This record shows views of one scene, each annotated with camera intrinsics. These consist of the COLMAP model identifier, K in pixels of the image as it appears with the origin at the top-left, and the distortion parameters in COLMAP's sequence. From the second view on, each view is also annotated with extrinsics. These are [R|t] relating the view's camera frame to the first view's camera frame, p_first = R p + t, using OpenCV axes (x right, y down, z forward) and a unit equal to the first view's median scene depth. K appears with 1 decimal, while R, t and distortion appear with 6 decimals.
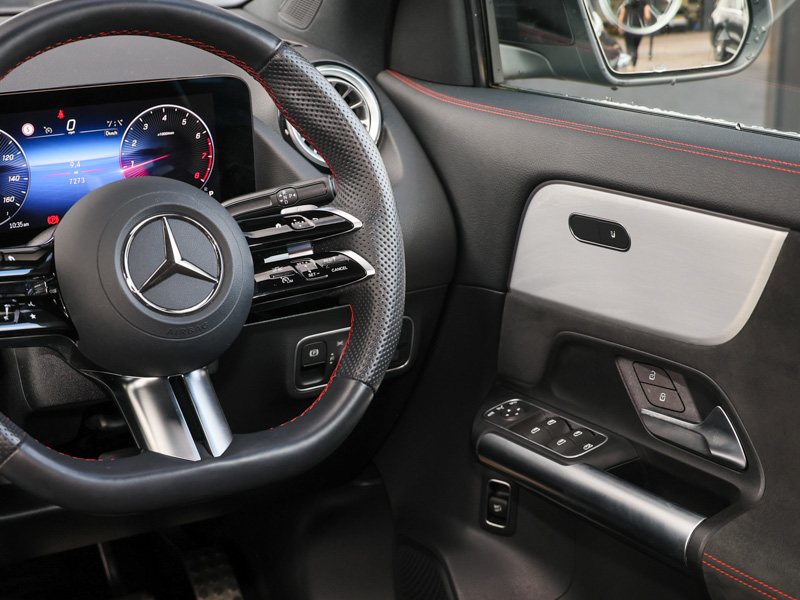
lens RADIAL K [[1505.3, 0, 406.1], [0, 1505.3, 301.8], [0, 0, 1]] dist [-0.034752, 0.000000]
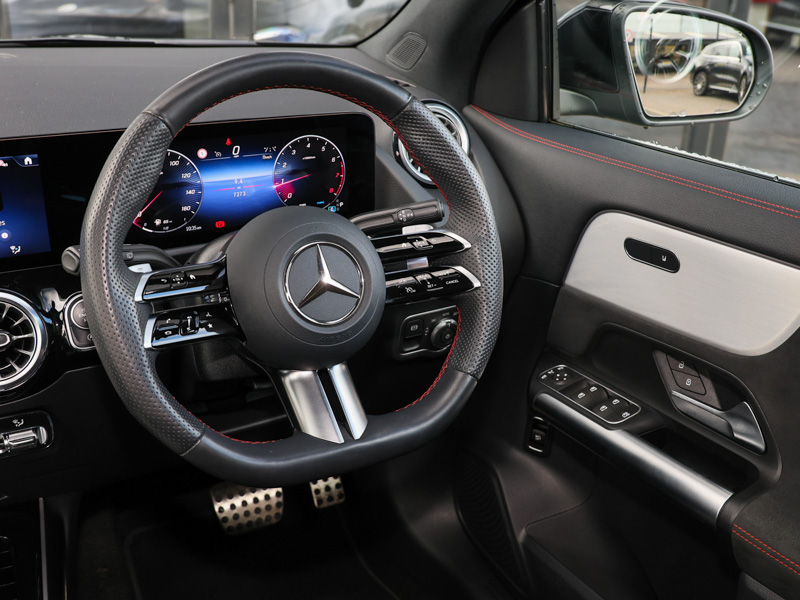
lens RADIAL K [[930.3, 0, 401.6], [0, 930.3, 296.6], [0, 0, 1]] dist [0.019255, 0.000000]
pose [[0.999103, 0.042285, -0.002173, -0.077383], [-0.041871, 0.994332, 0.097726, -0.077812], [0.006293, -0.097547, 0.995211, 0.210329]]
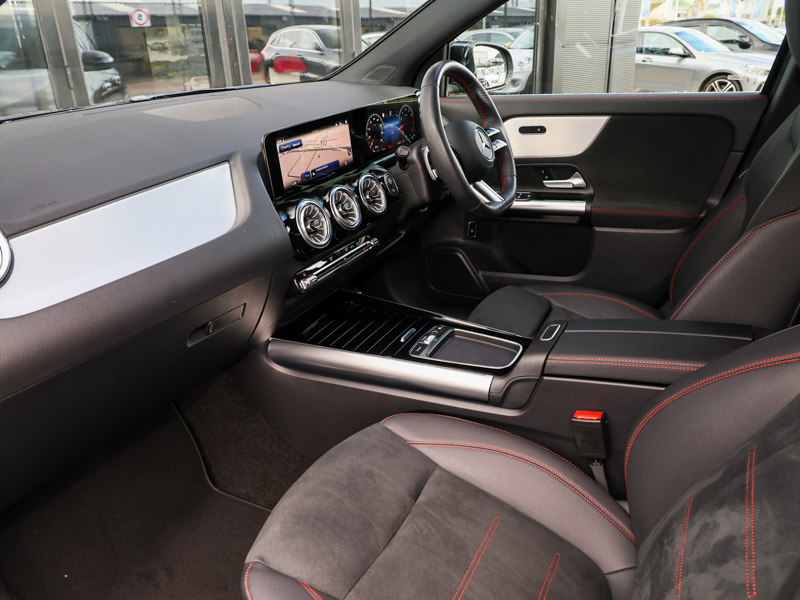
lens RADIAL K [[638.4, 0, 400.8], [0, 638.4, 292.0], [0, 0, 1]] dist [0.000329, 0.010033]
pose [[0.831137, -0.233000, 0.504899, -0.915548], [0.184264, 0.972082, 0.145268, 0.044005], [-0.524651, -0.027703, 0.850867, -0.077347]]
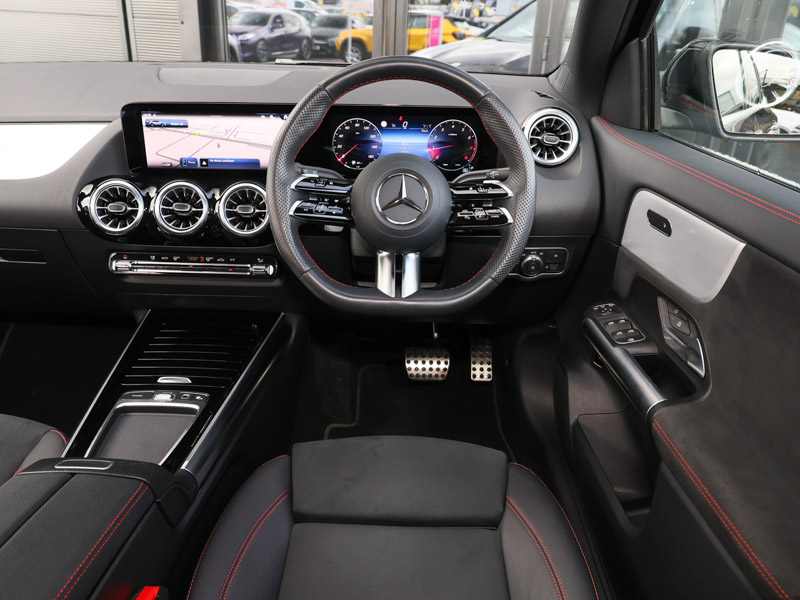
lens RADIAL K [[638.4, 0, 393.0], [0, 638.4, 301.9], [0, 0, 1]] dist [0.000329, 0.010033]
pose [[0.866548, 0.236424, -0.439542, 0.204027], [-0.171501, 0.968110, 0.182624, -0.039105], [0.468702, -0.082870, 0.879461, 0.204272]]
